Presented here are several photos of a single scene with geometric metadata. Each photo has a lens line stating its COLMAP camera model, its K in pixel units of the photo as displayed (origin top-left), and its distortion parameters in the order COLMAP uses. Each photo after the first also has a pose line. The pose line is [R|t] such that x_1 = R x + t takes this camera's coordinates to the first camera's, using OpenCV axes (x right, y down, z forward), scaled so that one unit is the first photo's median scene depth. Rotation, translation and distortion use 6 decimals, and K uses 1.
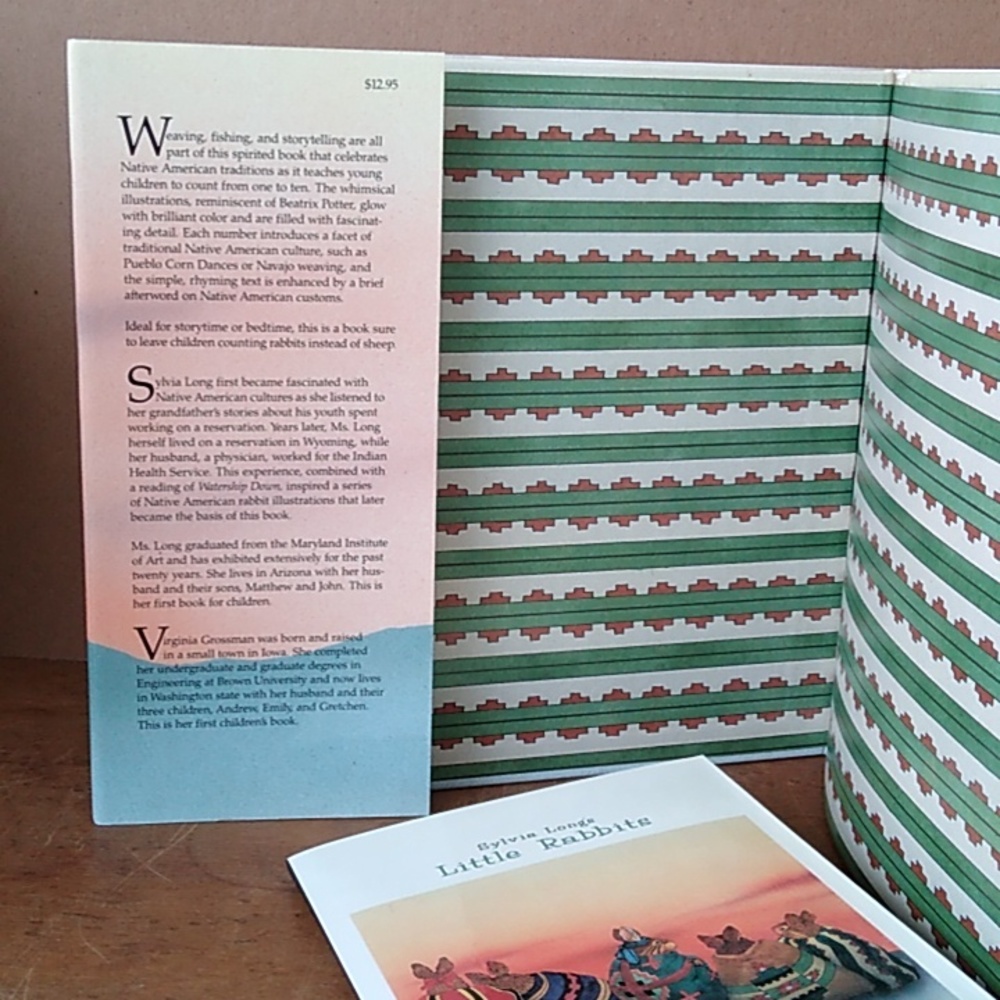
lens RADIAL K [[1665.4, 0, 500.0], [0, 1665.4, 500.0], [0, 0, 1]] dist [0.157544, -0.295560]
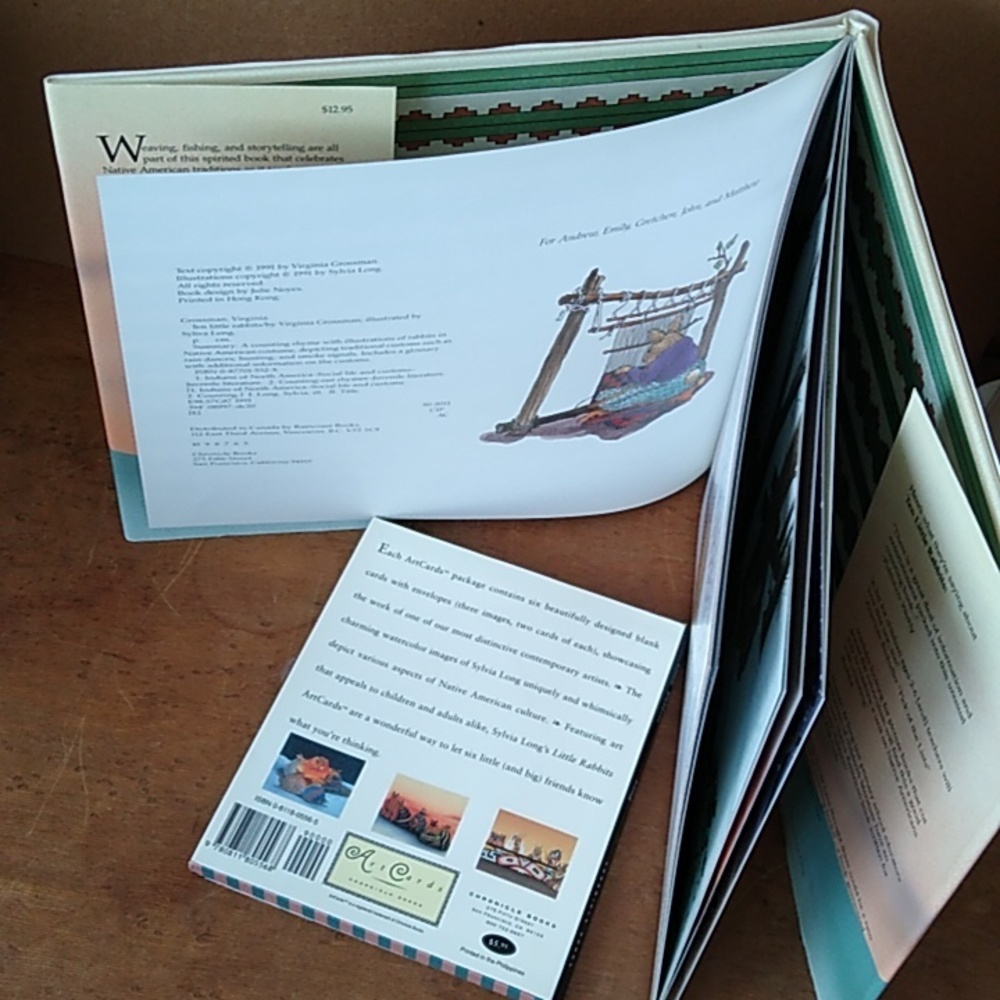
lens RADIAL K [[1656.8, 0, 504.8], [0, 1656.8, 497.8], [0, 0, 1]] dist [0.151589, -0.249515]
pose [[0.994966, 0.099952, -0.007186, 0.069828], [-0.074259, 0.783554, 0.616870, -0.726205], [0.067288, -0.613232, 0.787032, 0.005994]]
